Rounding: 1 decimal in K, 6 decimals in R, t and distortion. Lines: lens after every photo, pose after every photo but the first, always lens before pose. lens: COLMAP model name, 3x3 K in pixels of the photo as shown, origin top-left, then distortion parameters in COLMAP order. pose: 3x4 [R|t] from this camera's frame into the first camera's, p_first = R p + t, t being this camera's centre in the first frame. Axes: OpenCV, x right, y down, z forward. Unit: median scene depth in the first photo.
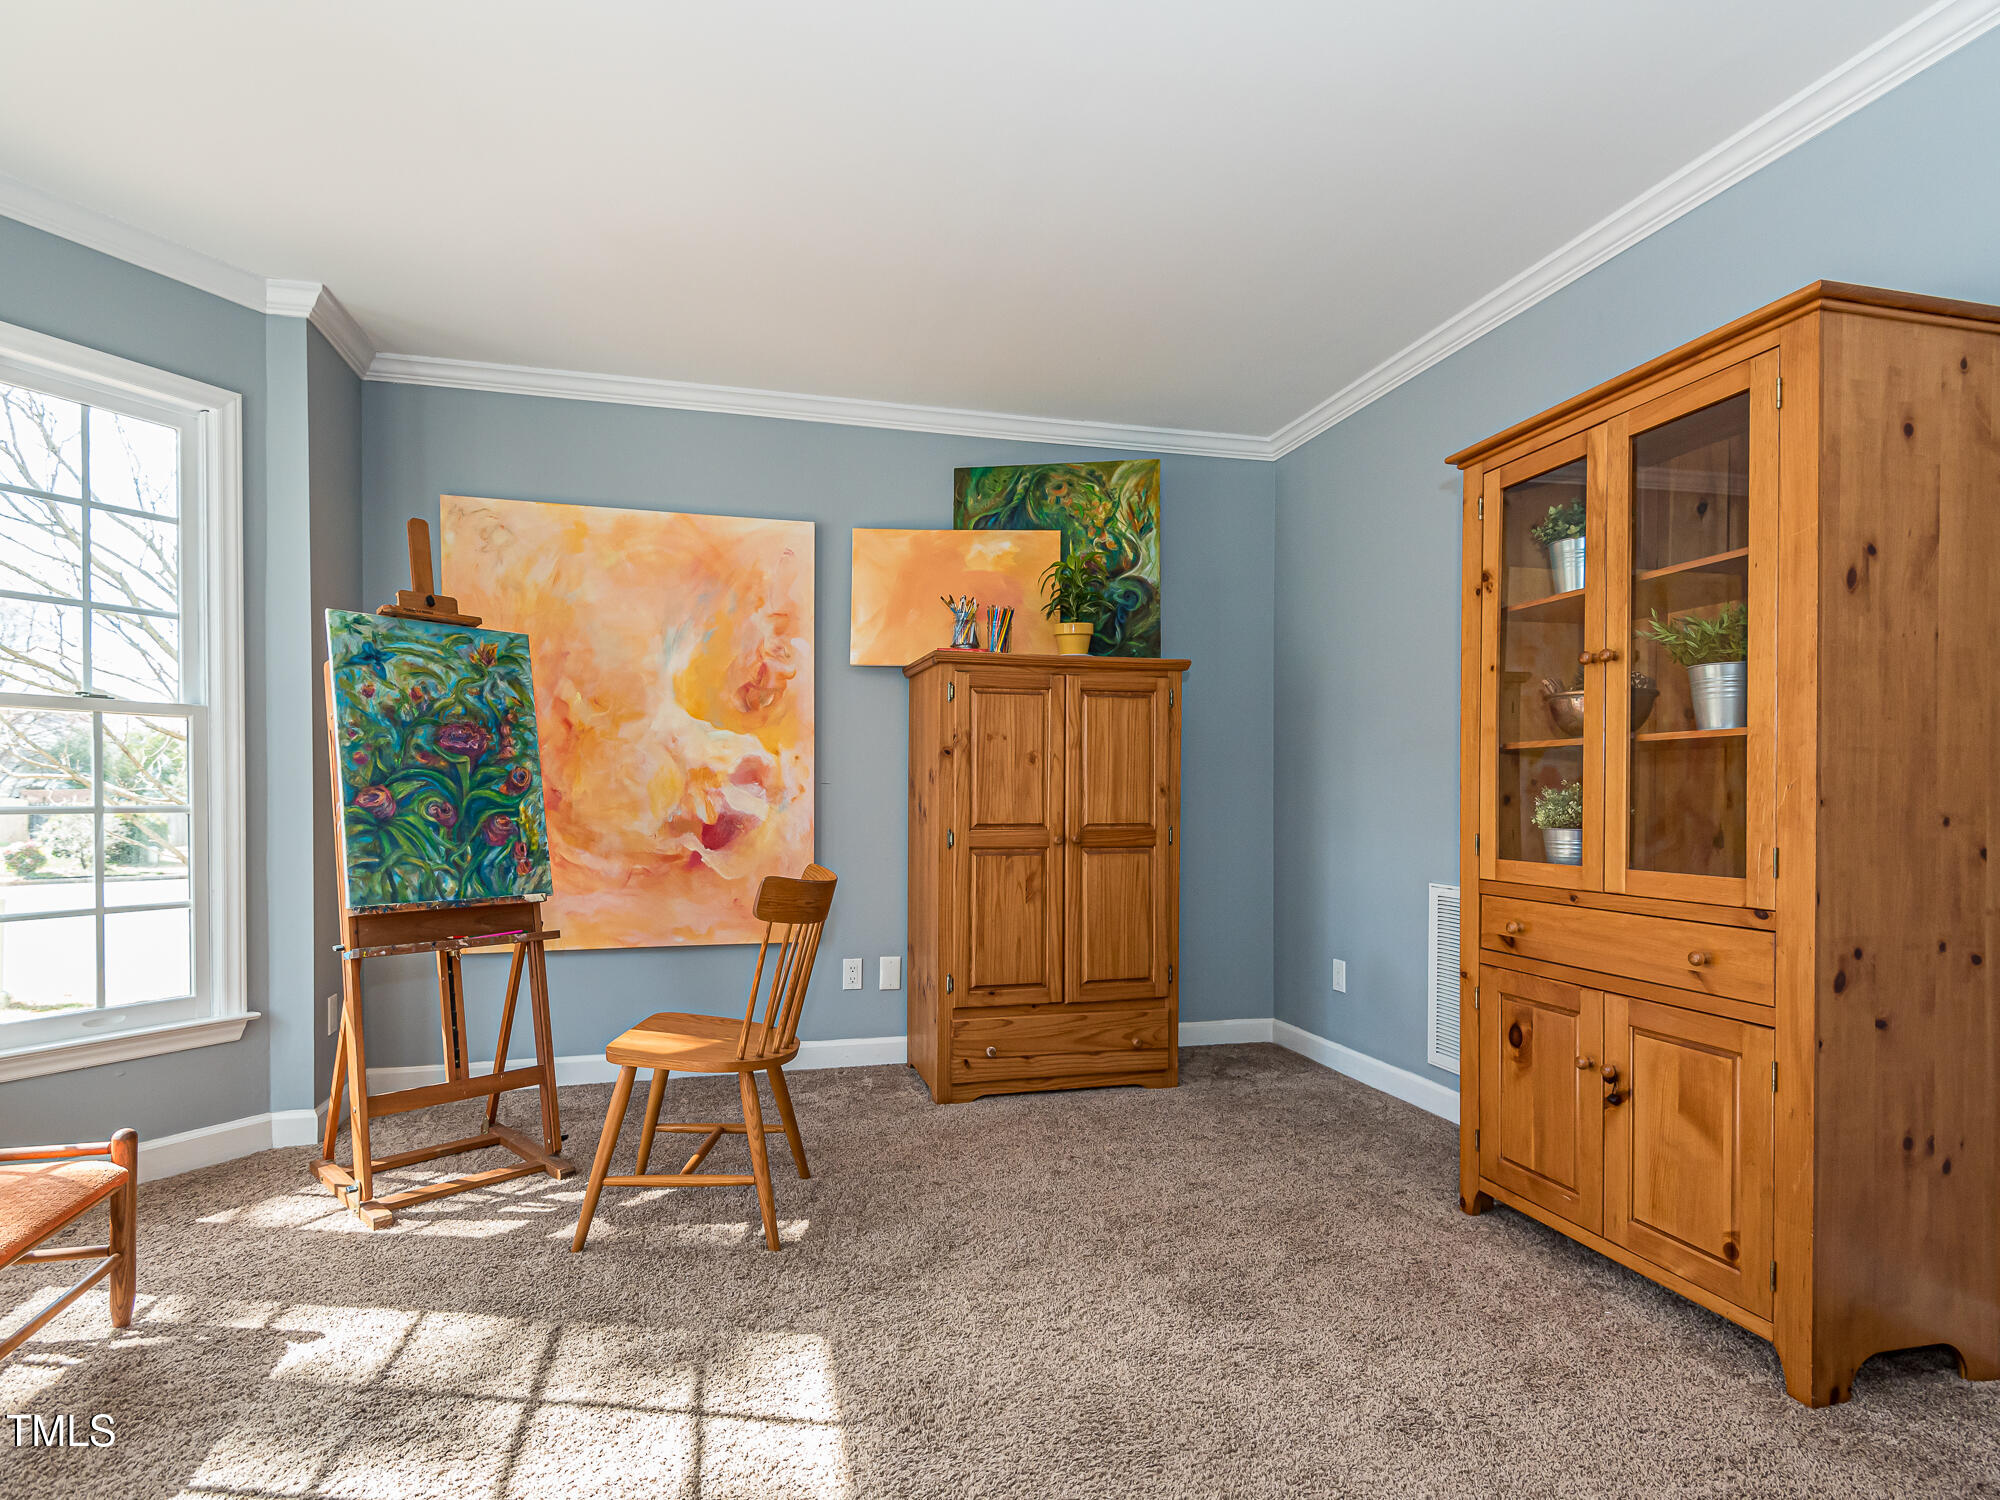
lens RADIAL K [[1033.7, 0, 980.6], [0, 1033.7, 810.1], [0, 0, 1]] dist [0.029287, -0.017479]
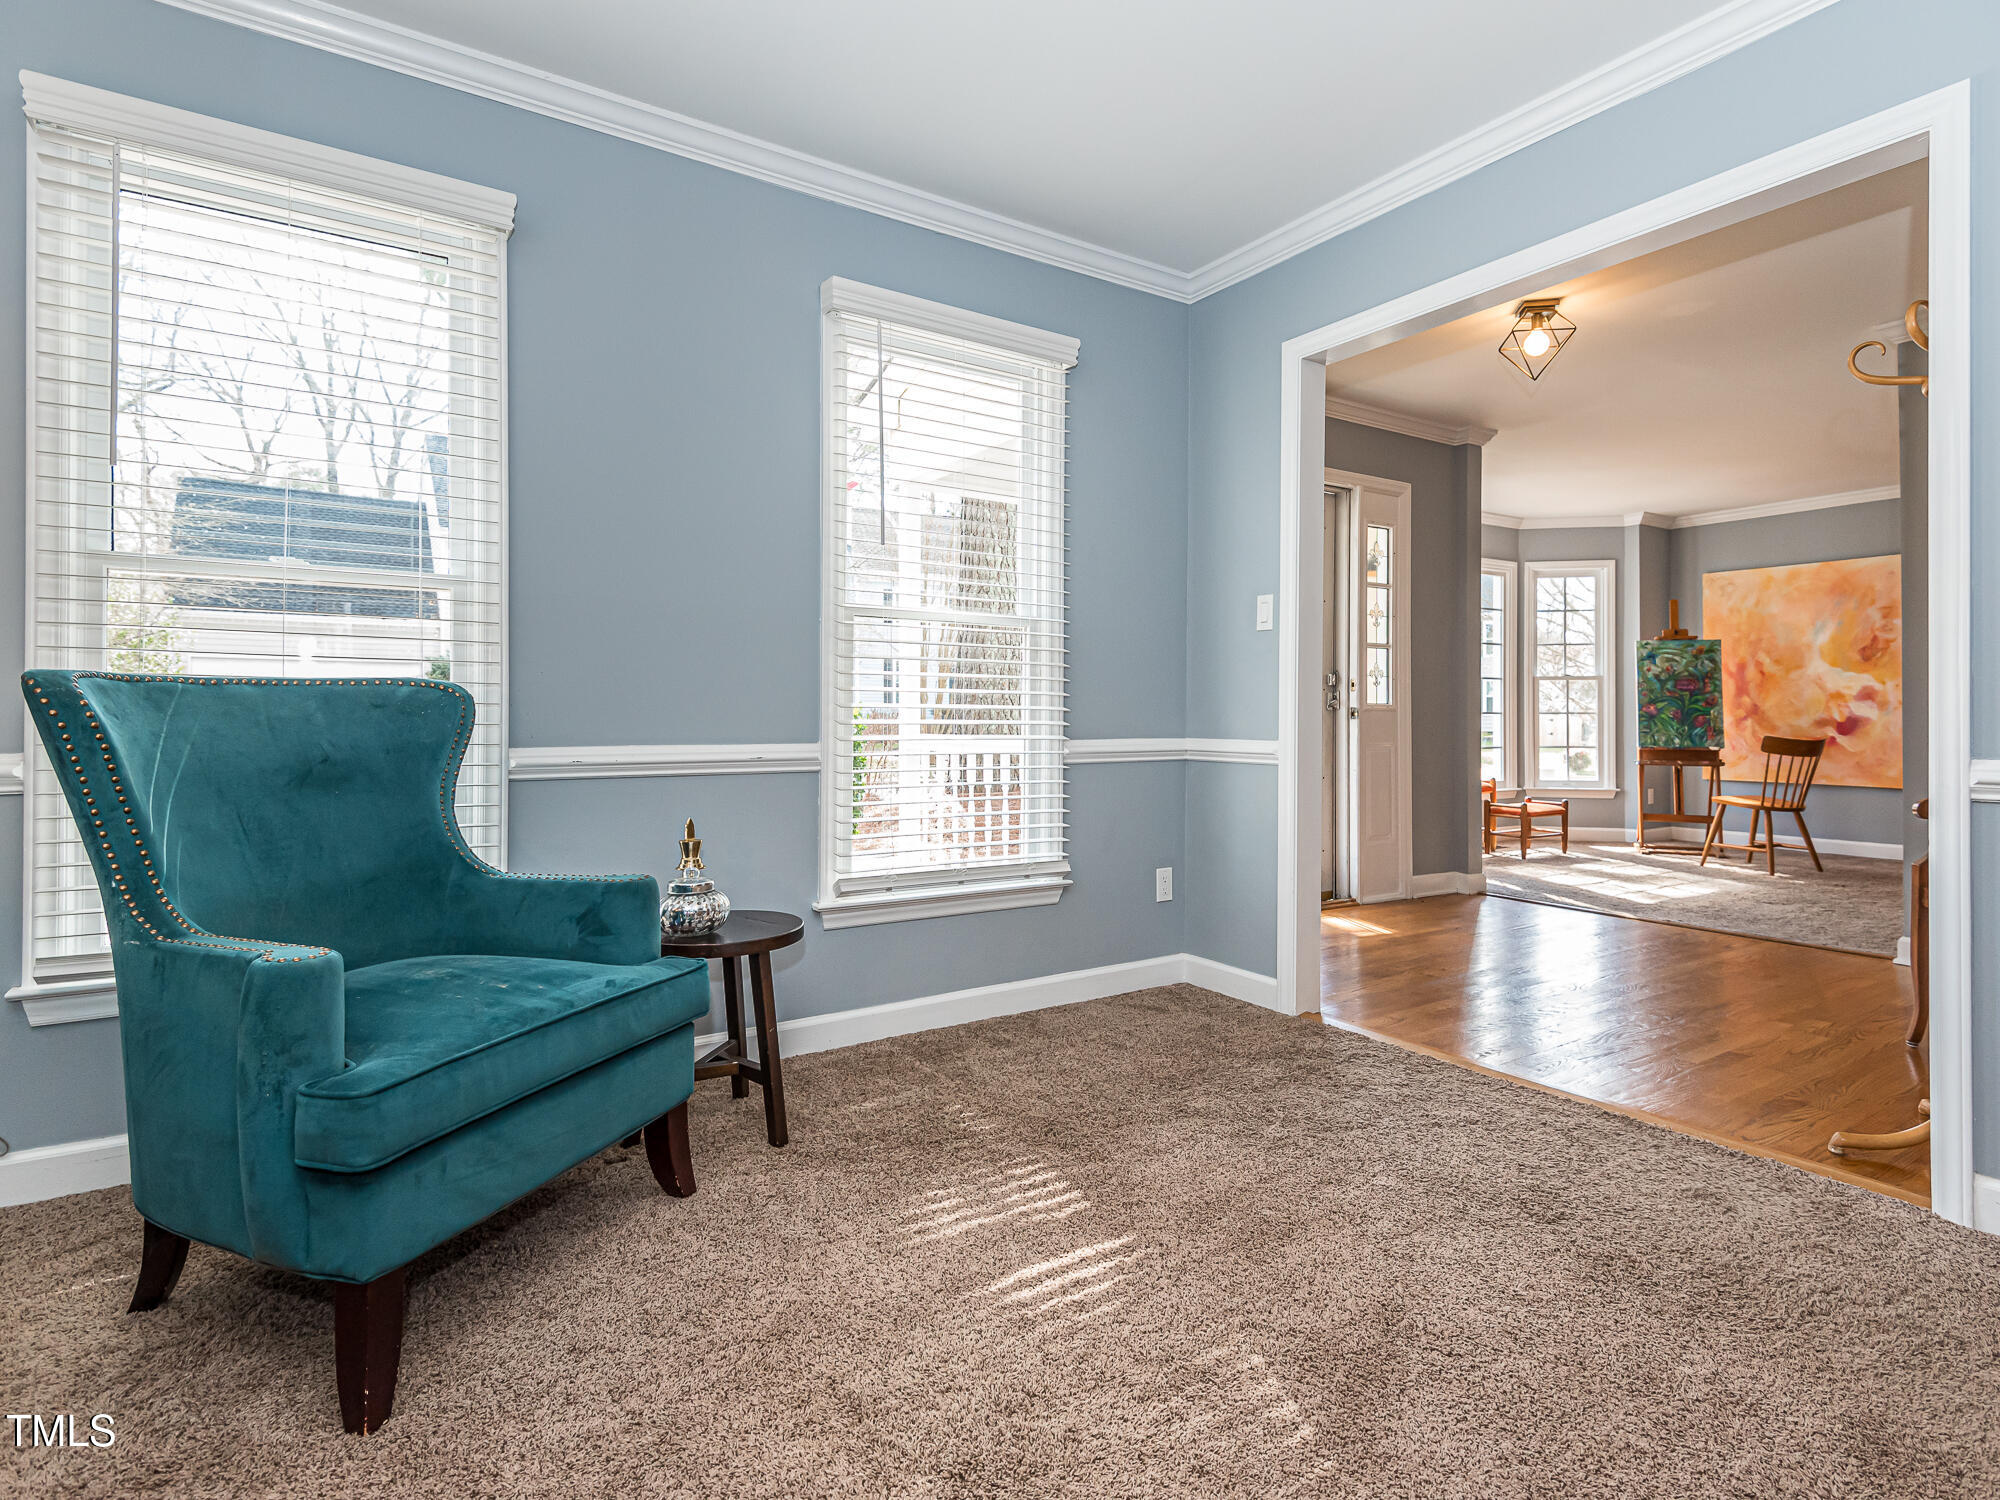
lens RADIAL K [[1033.7, 0, 1041.1], [0, 1033.7, 711.6], [0, 0, 1]] dist [0.029287, -0.017479]
pose [[0.341113, -0.006706, -0.939999, 1.129230], [-0.010623, 0.999883, -0.010988, 0.033966], [0.939962, 0.013734, 0.341002, -1.123915]]
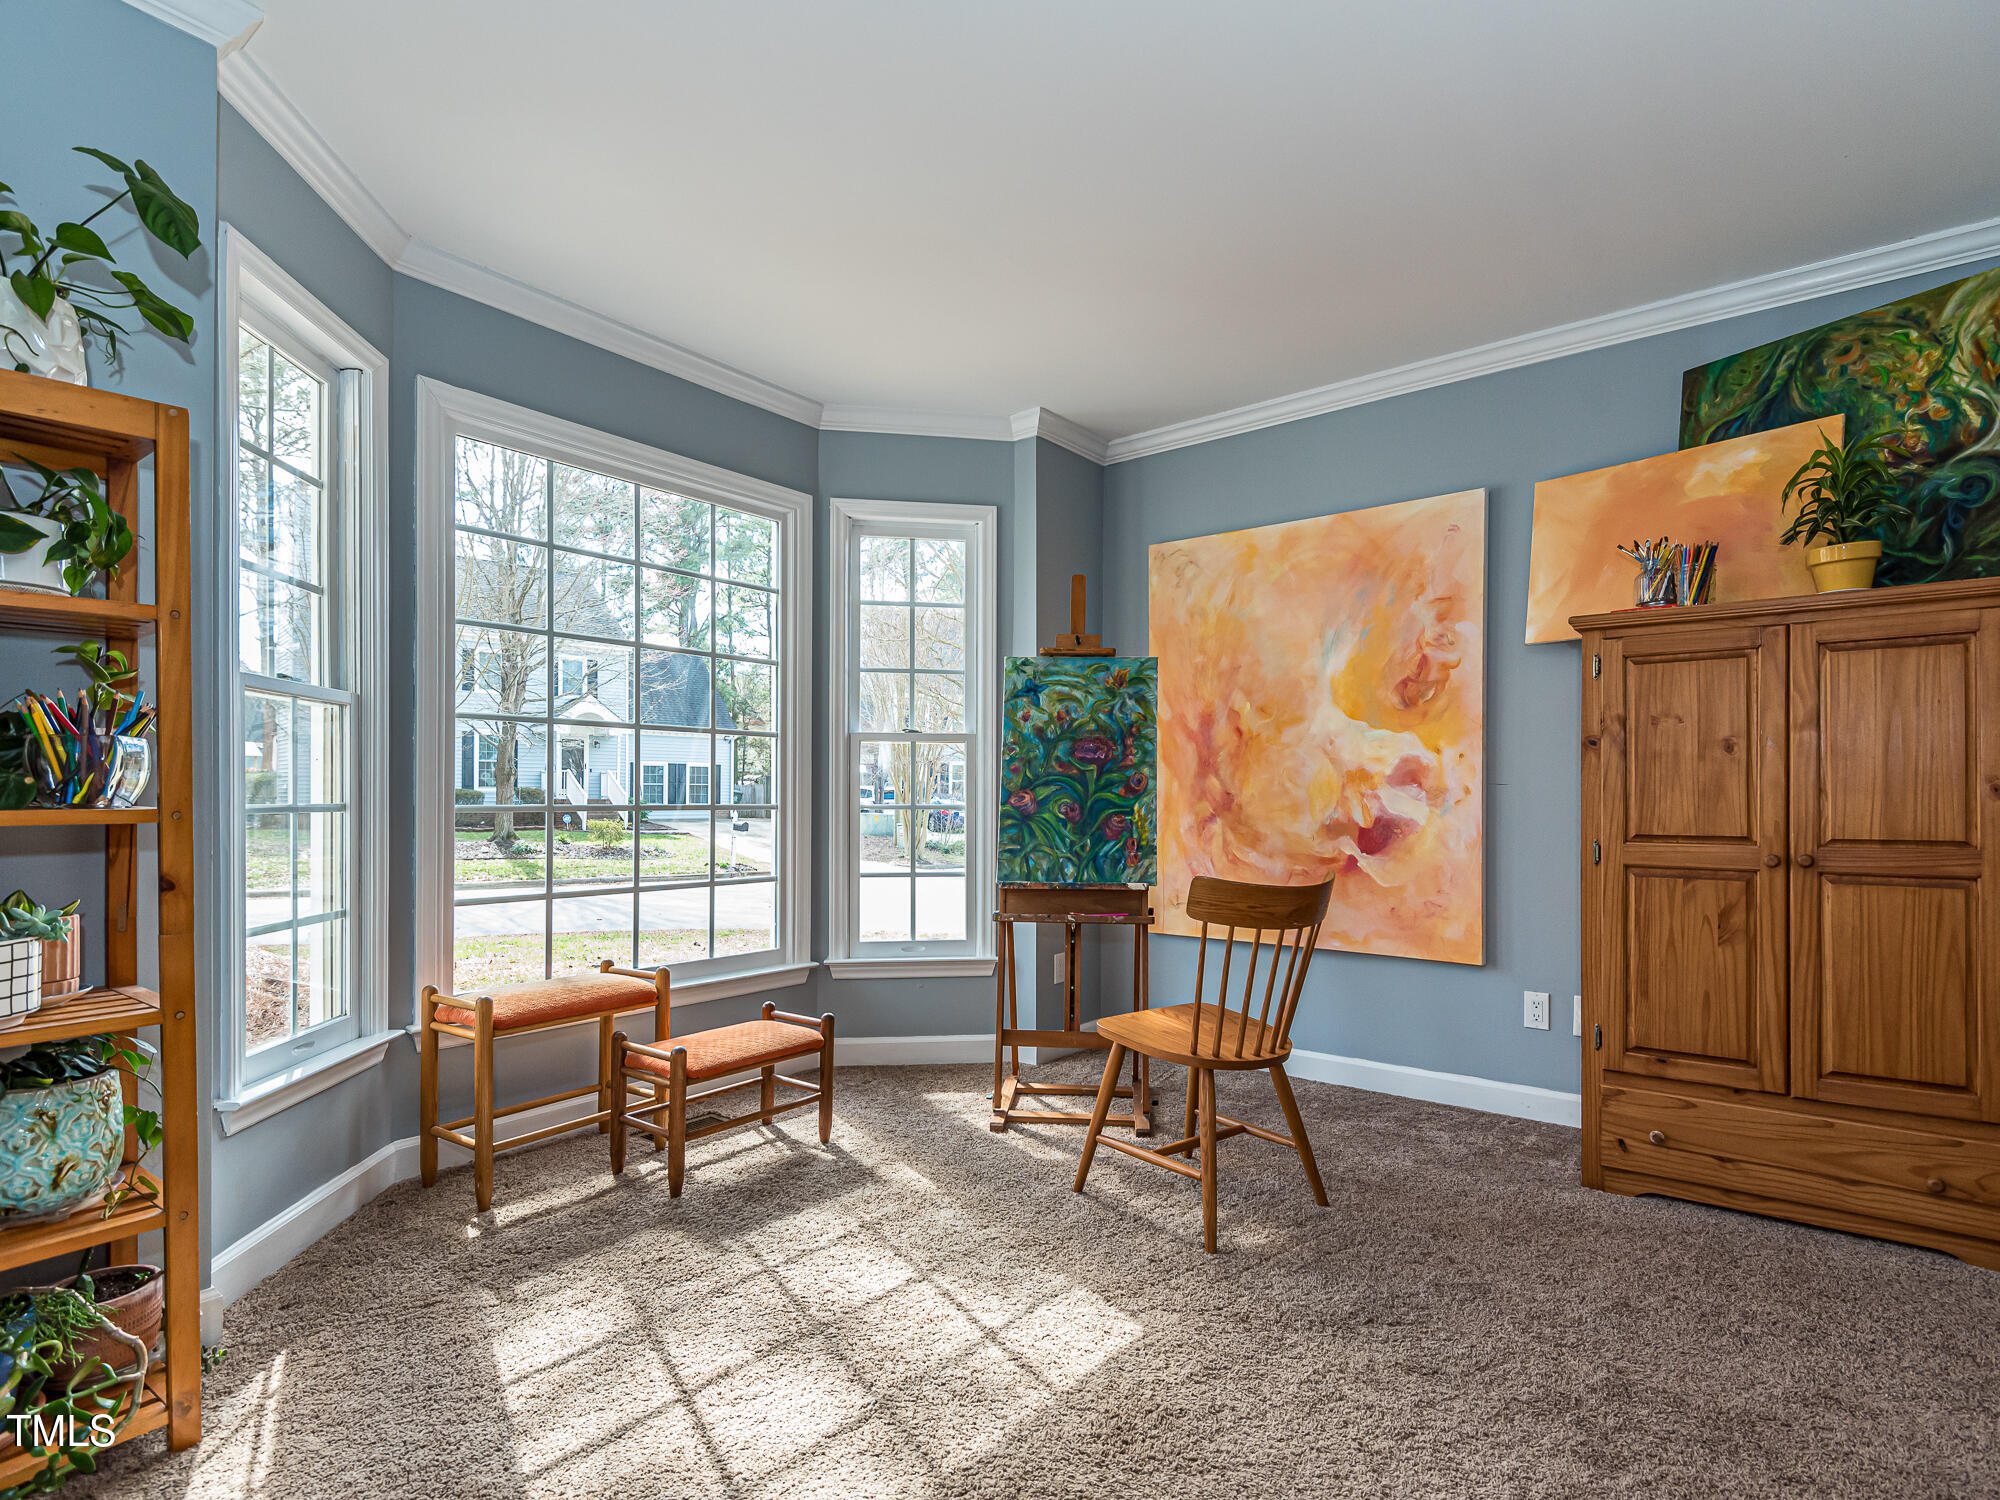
lens RADIAL K [[1033.7, 0, 988.4], [0, 1033.7, 795.3], [0, 0, 1]] dist [0.029287, -0.017479]
pose [[0.608802, -0.002665, -0.793318, 0.314455], [-0.012897, 0.999829, -0.013256, 0.000814], [0.793218, 0.018302, 0.608663, 0.144647]]
